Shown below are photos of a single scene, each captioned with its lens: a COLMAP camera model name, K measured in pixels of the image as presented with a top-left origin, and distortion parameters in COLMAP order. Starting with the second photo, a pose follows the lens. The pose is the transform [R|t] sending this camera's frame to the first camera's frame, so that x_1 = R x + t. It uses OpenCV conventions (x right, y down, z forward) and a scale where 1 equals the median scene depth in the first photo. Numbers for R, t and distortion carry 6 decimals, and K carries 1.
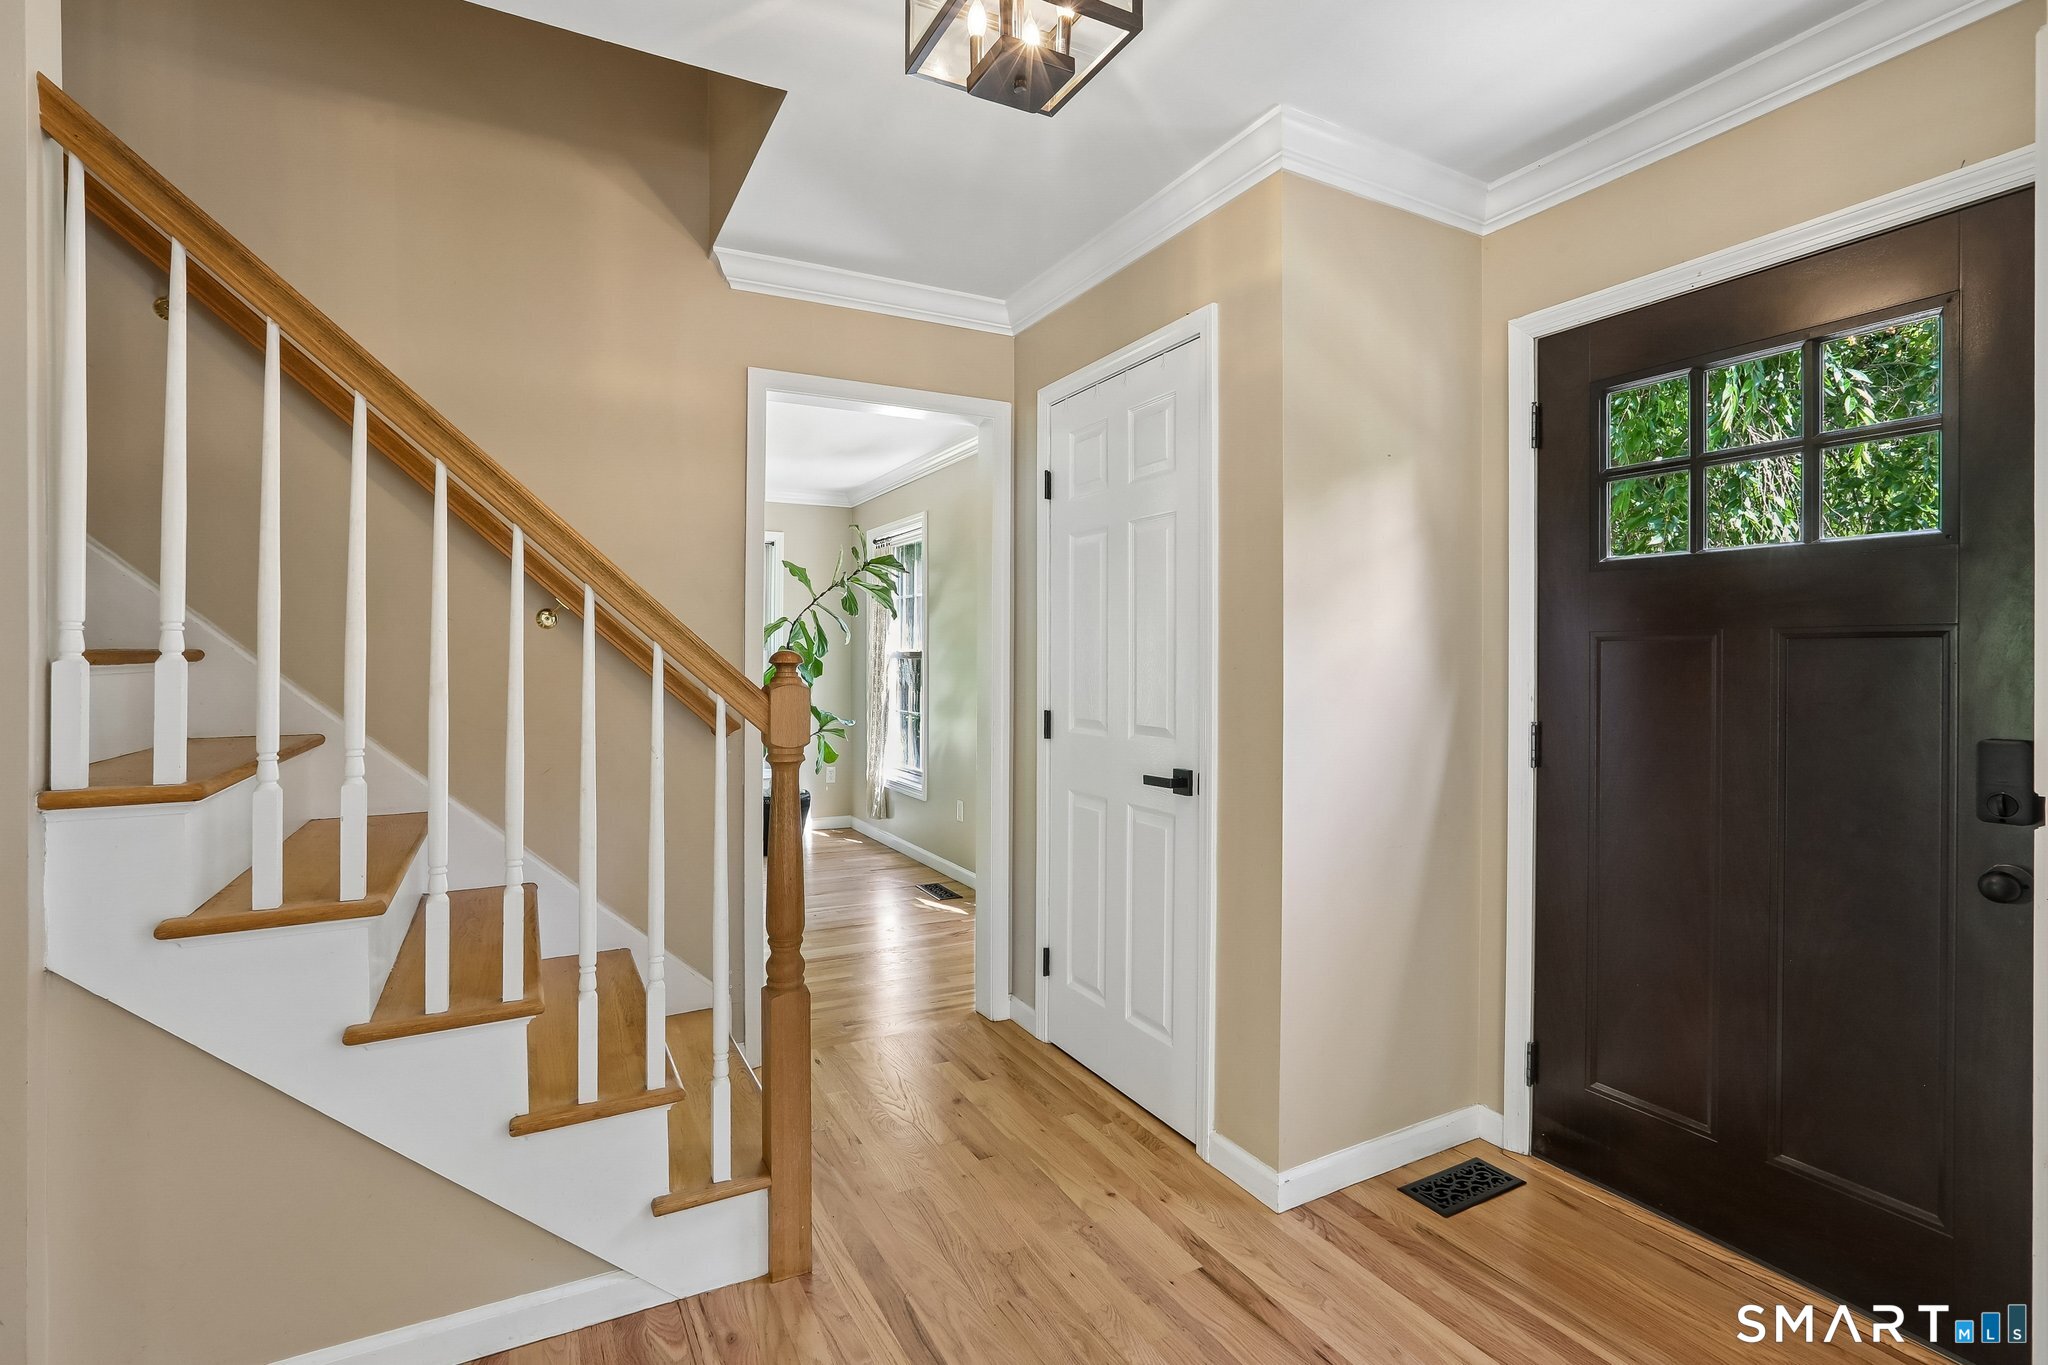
lens RADIAL K [[963.6, 0, 1021.5], [0, 963.6, 669.2], [0, 0, 1]] dist [-0.050255, 0.028968]
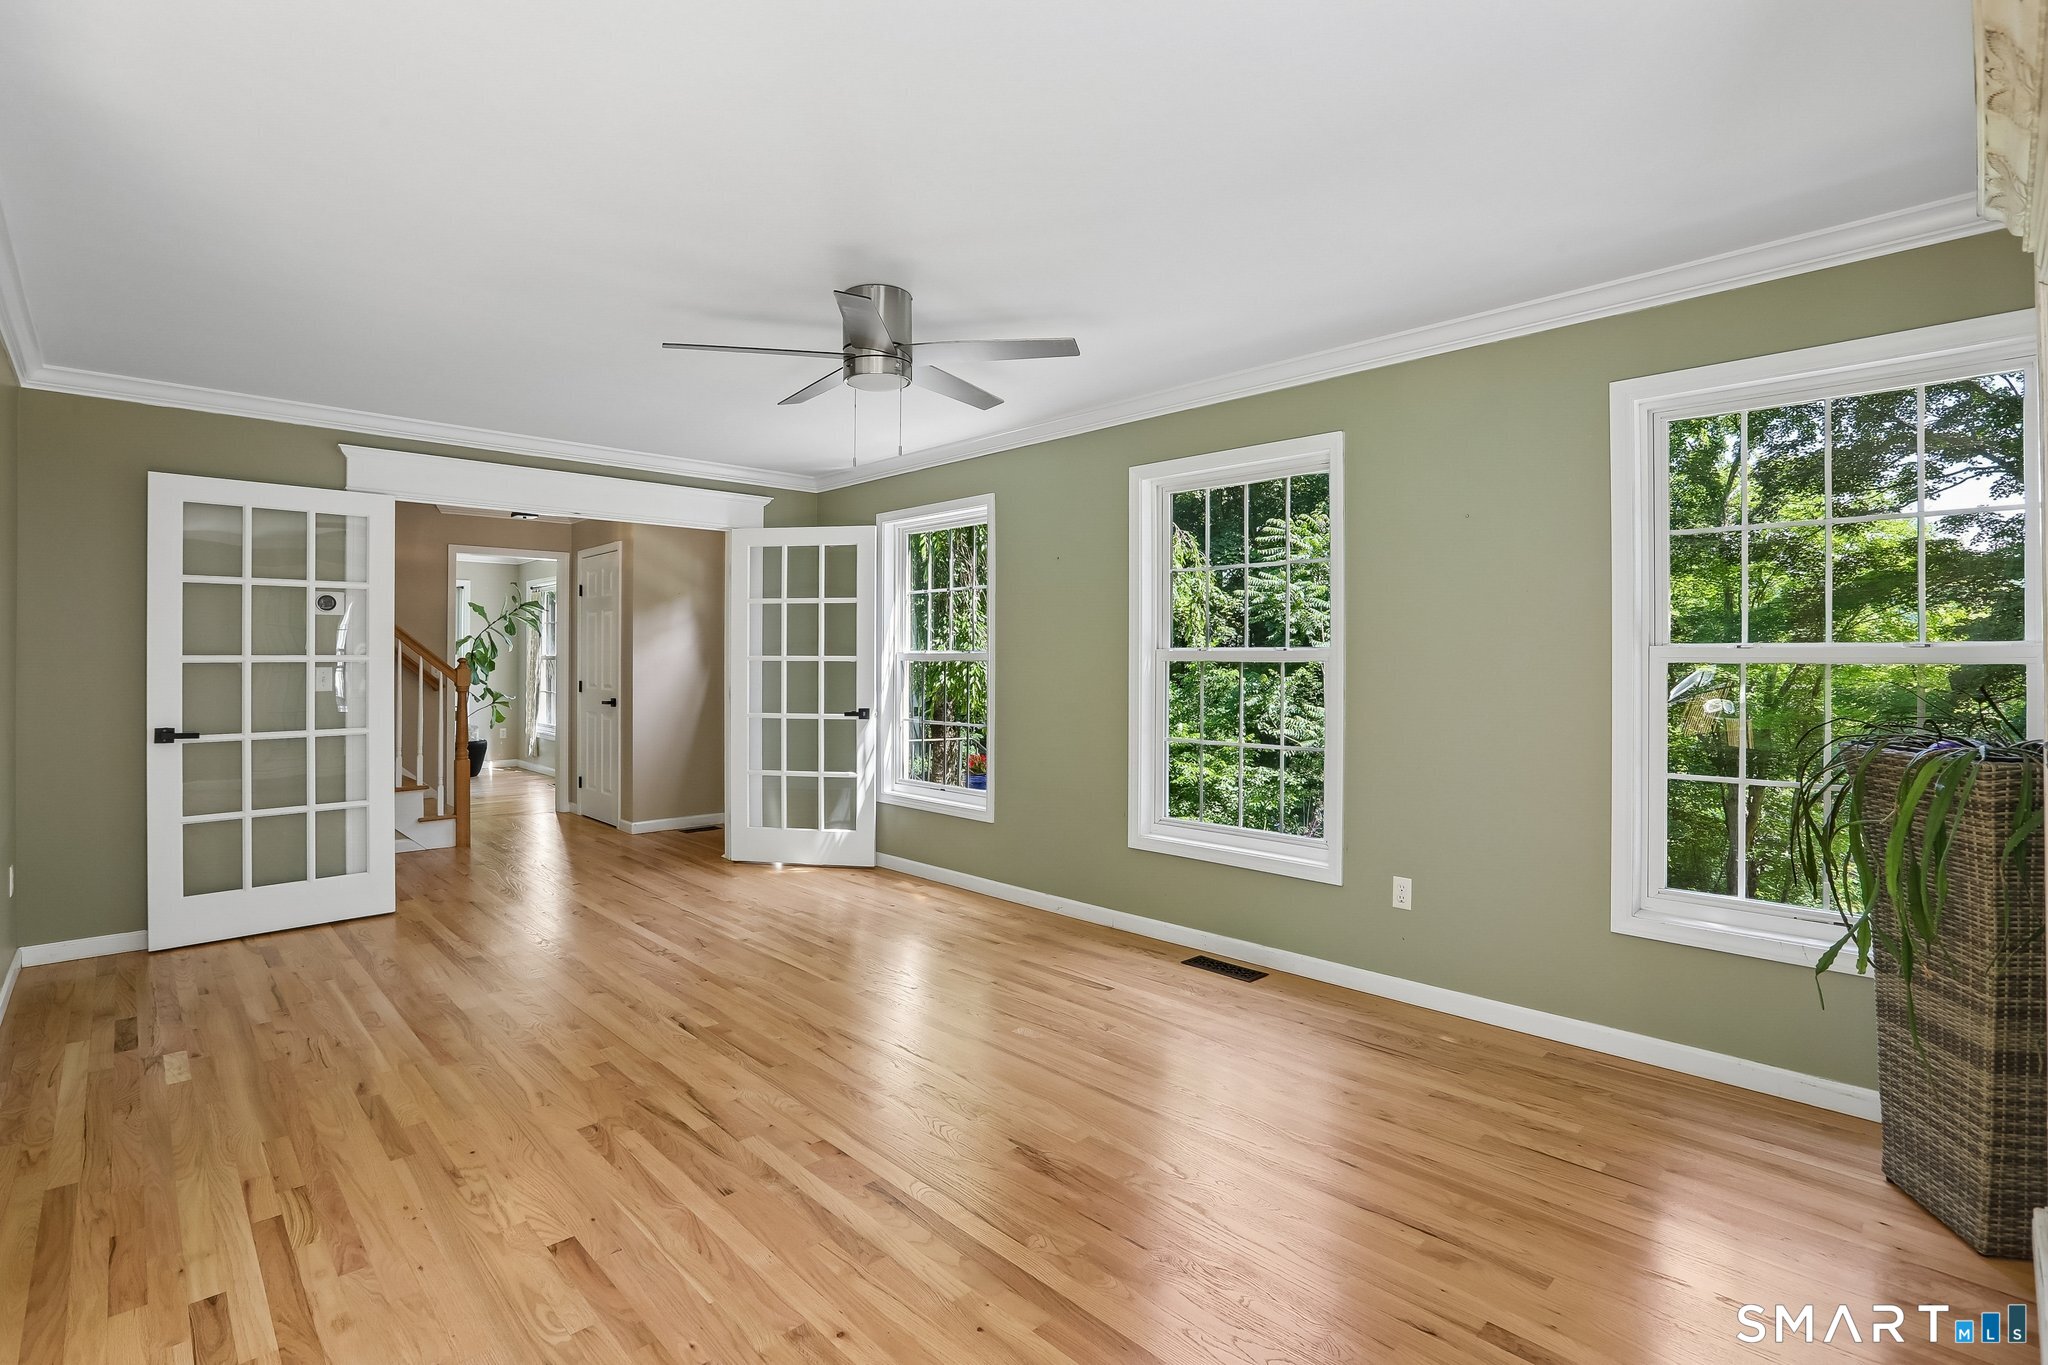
lens RADIAL K [[963.6, 0, 1021.5], [0, 963.6, 669.2], [0, 0, 1]] dist [-0.050255, 0.028968]
pose [[0.963095, -0.000382, 0.269160, 0.240344], [0.000842, 0.999998, -0.001594, 0.008719], [-0.269159, 0.001762, 0.963094, -0.880242]]
